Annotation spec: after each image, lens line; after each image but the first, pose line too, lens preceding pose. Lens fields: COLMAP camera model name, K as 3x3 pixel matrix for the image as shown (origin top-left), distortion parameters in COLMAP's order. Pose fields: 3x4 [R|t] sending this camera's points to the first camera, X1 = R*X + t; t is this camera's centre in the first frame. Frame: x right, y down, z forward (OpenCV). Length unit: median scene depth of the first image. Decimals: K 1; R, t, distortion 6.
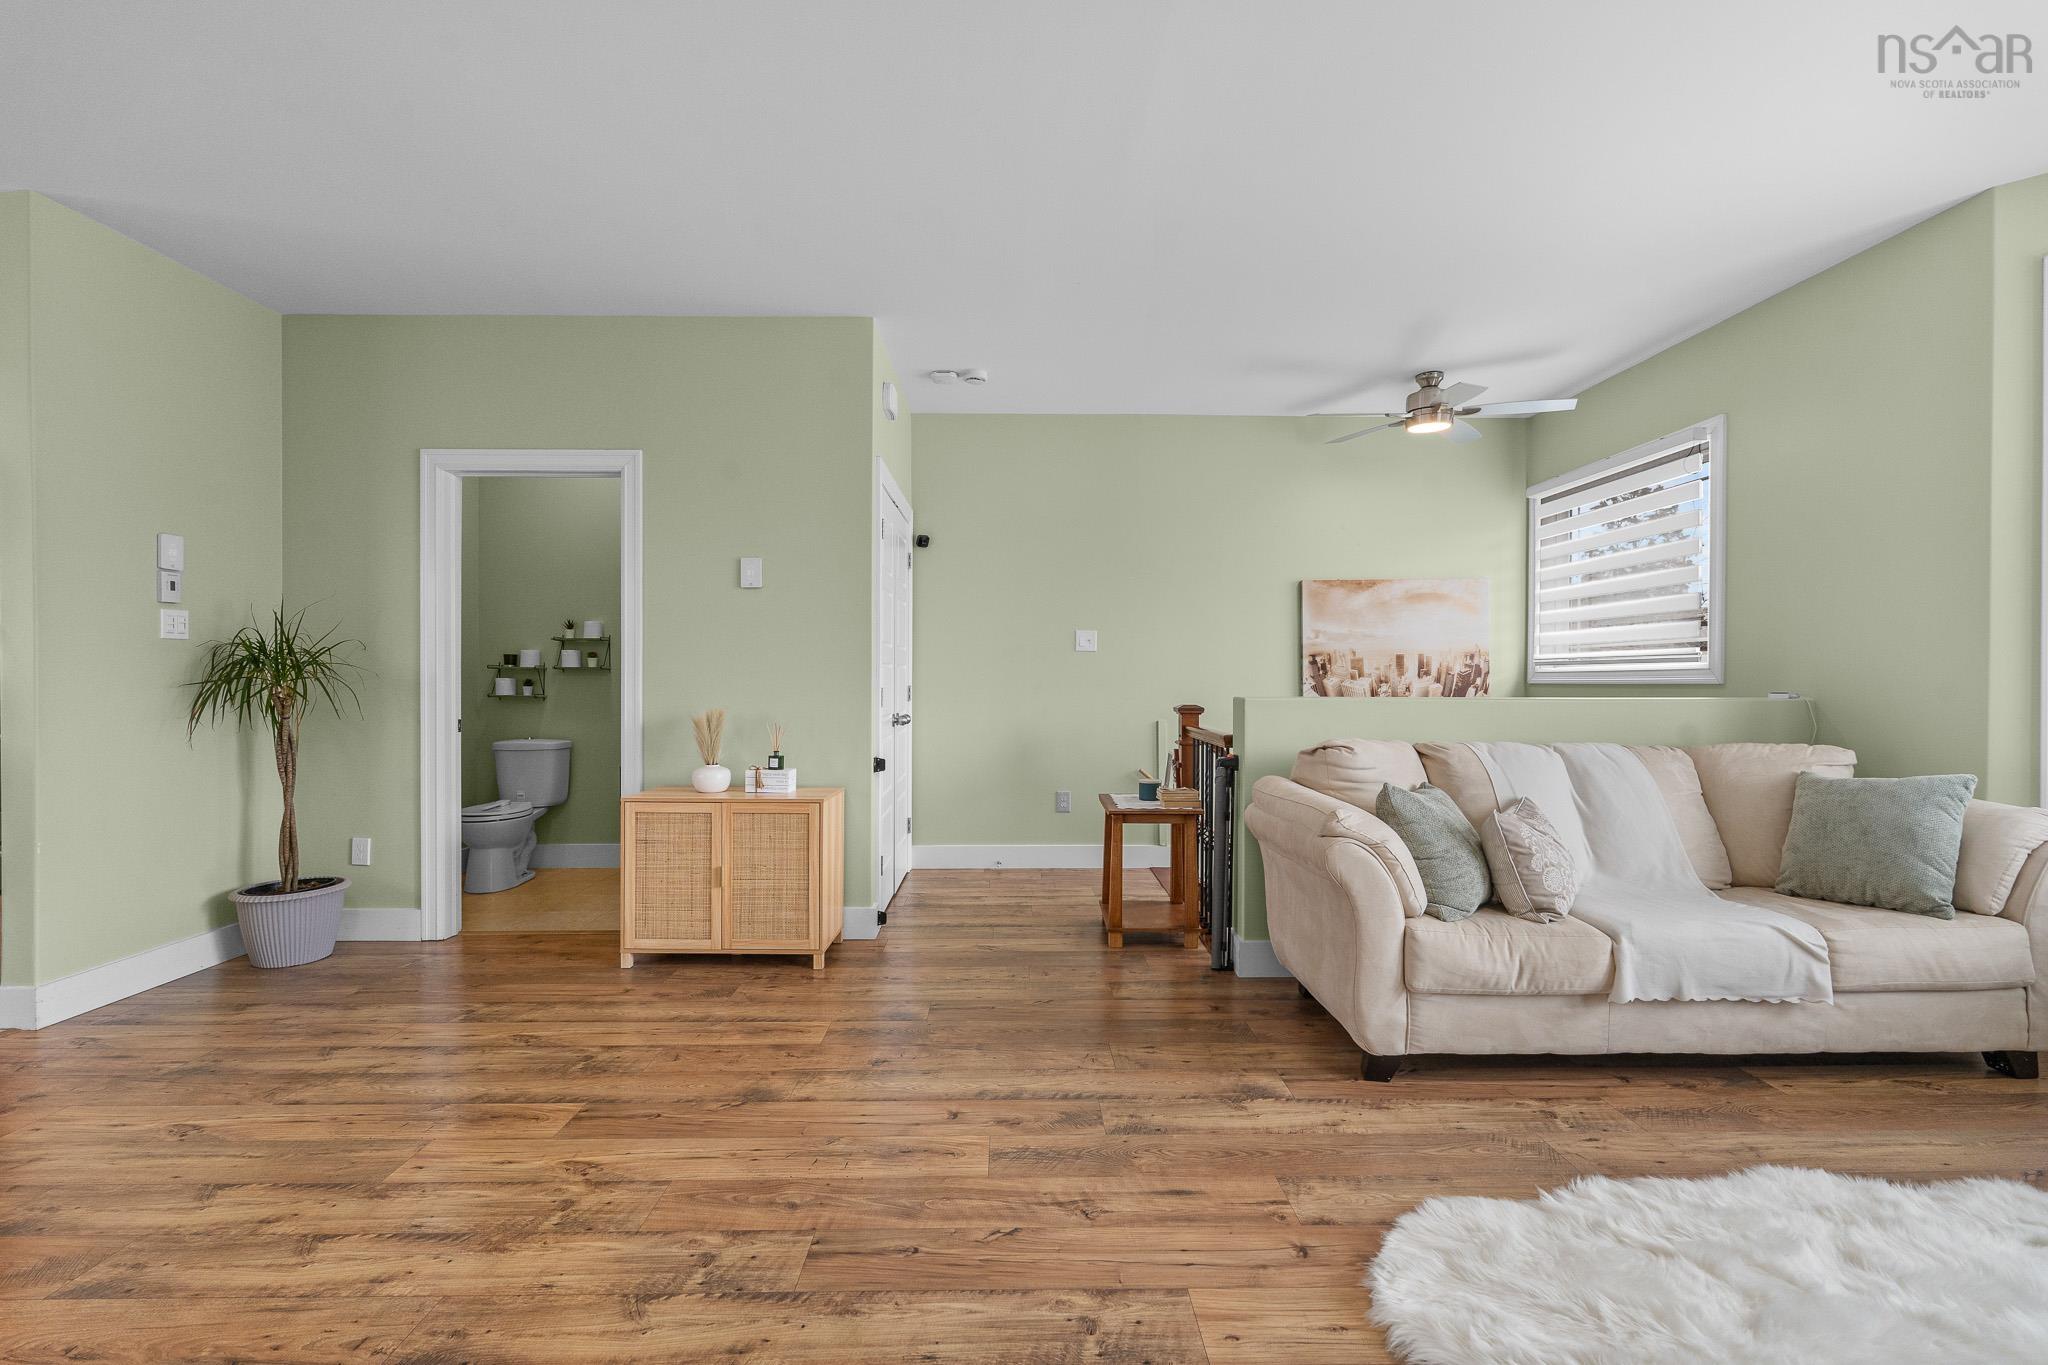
lens RADIAL K [[897.4, 0, 1022.5], [0, 897.4, 684.9], [0, 0, 1]] dist [-0.006571, 0.000691]
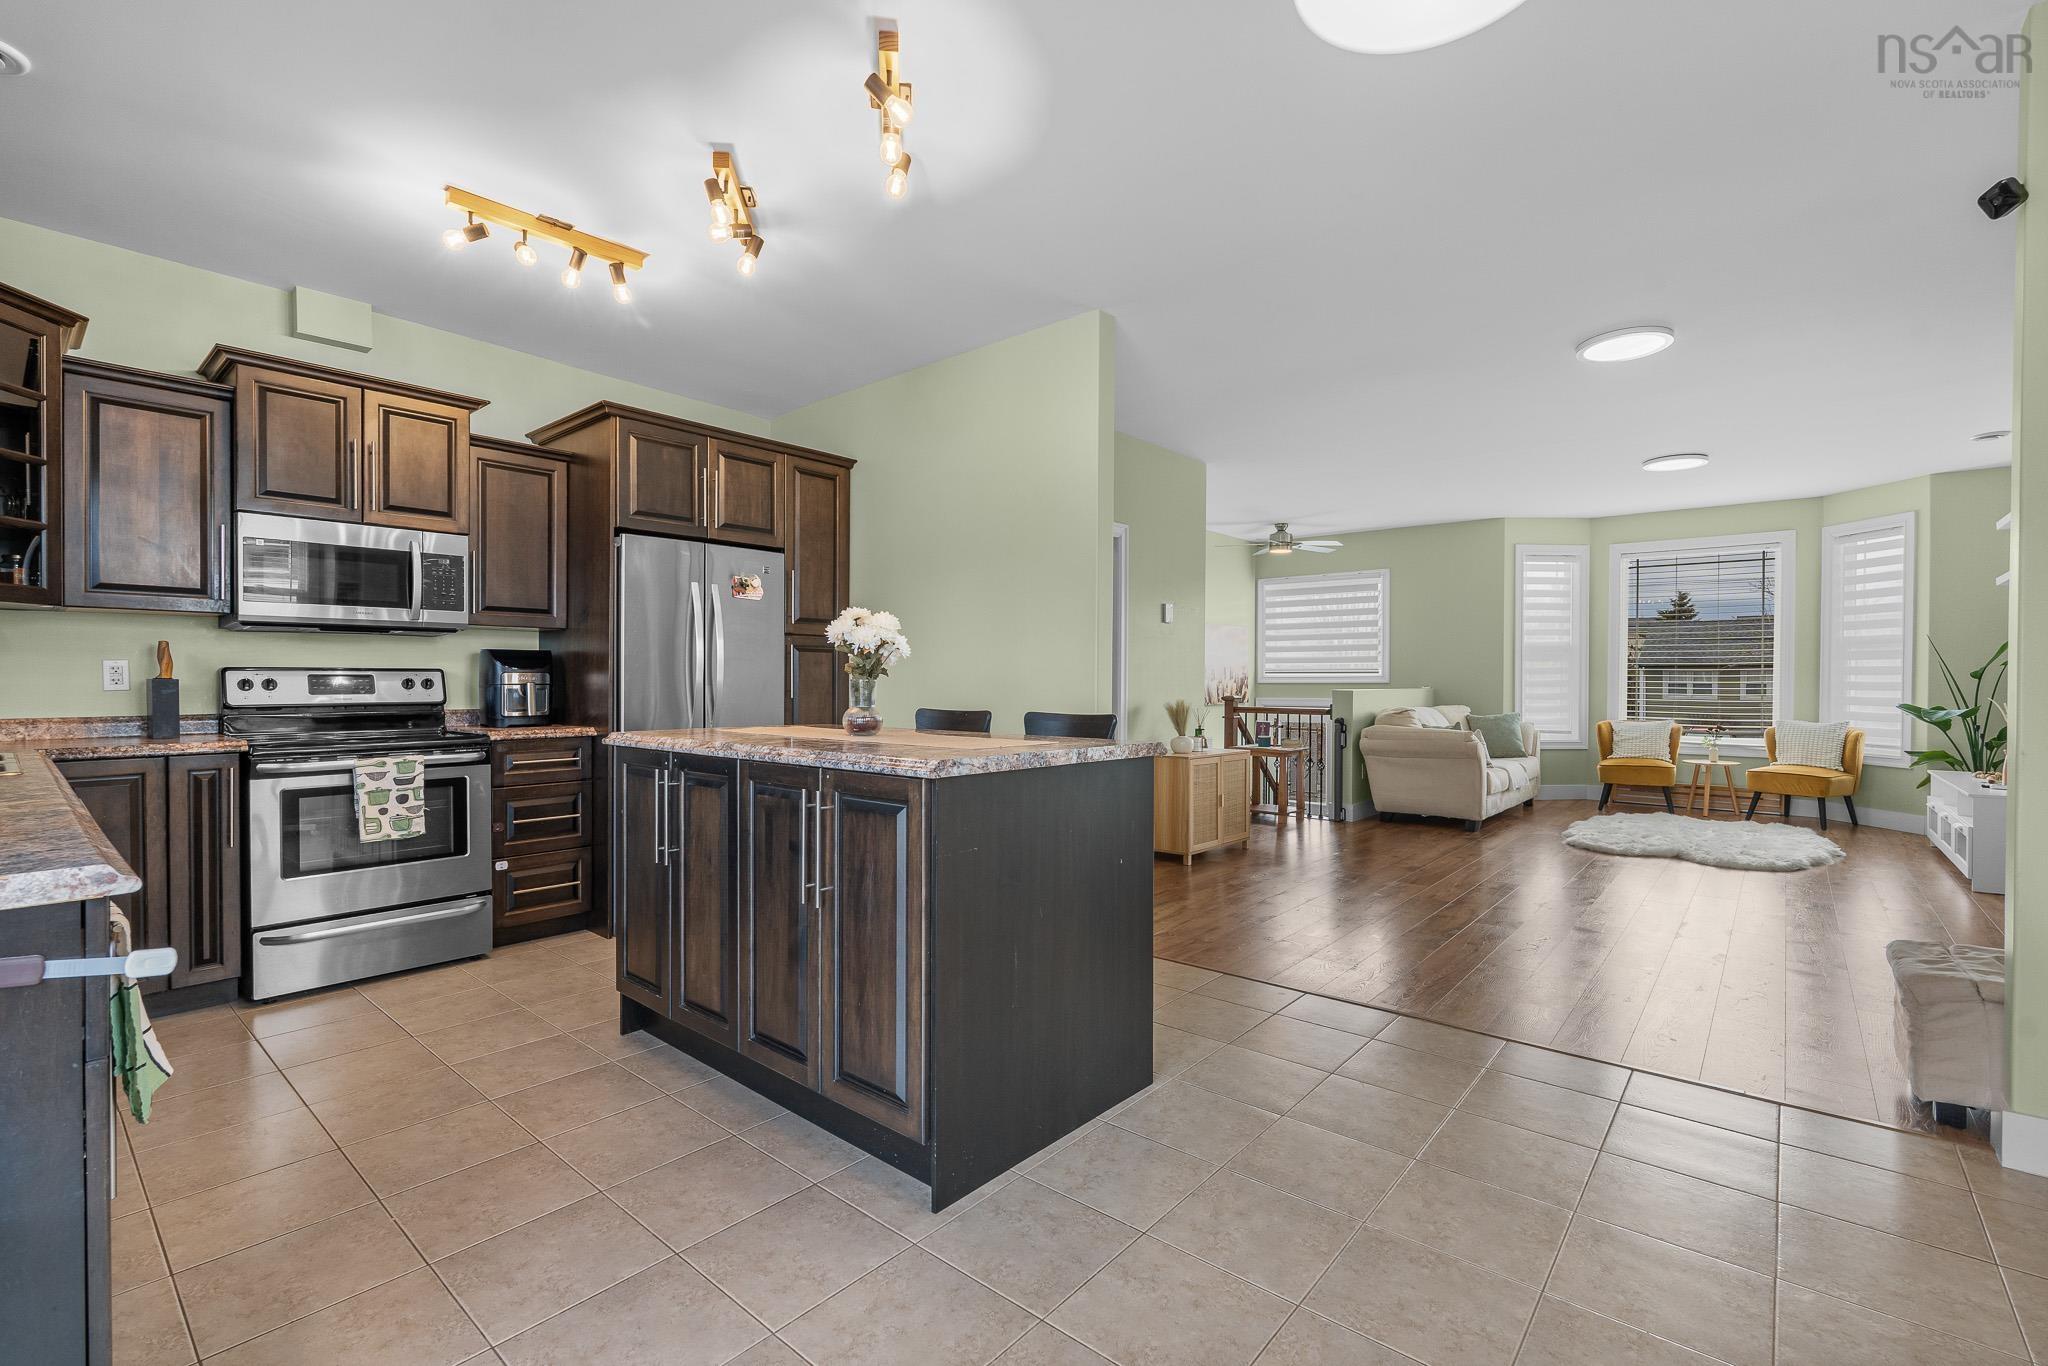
lens RADIAL K [[897.4, 0, 1023.6], [0, 897.4, 686.9], [0, 0, 1]] dist [-0.006571, 0.000691]
pose [[0.661988, -0.005658, 0.749493, -1.639570], [0.006047, 0.999979, 0.002207, -0.001982], [-0.749490, 0.003071, 0.662009, 0.156932]]
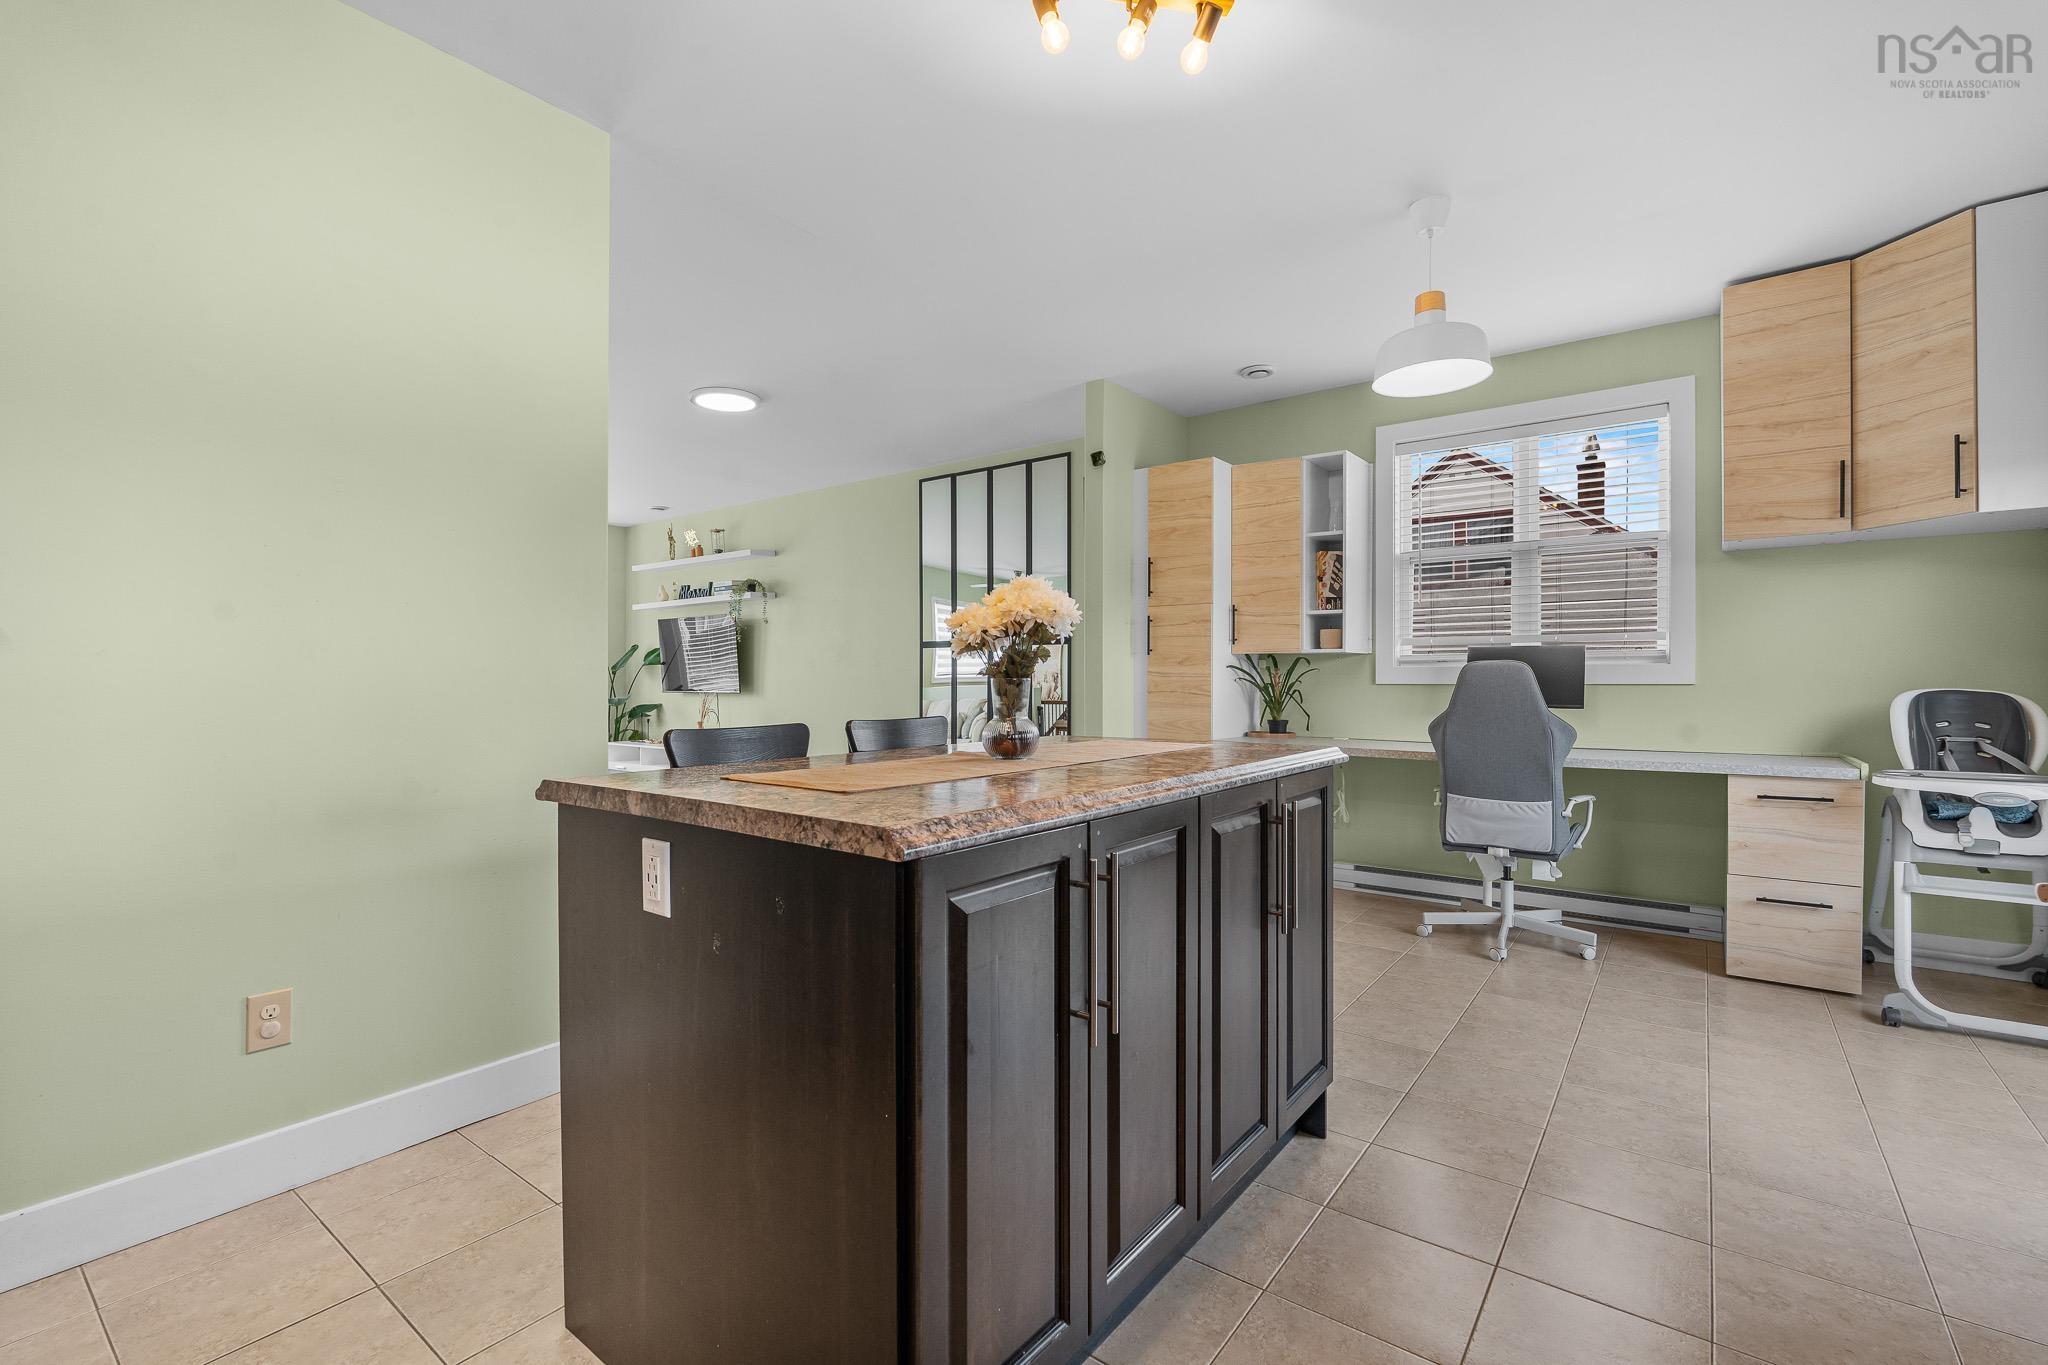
lens RADIAL K [[897.4, 0, 1036.6], [0, 897.4, 684.6], [0, 0, 1]] dist [-0.006571, 0.000691]
pose [[-0.792154, -0.006100, 0.610291, -1.506921], [0.003405, 0.999890, 0.014413, -0.009114], [-0.610312, 0.013496, -0.792046, 1.069606]]
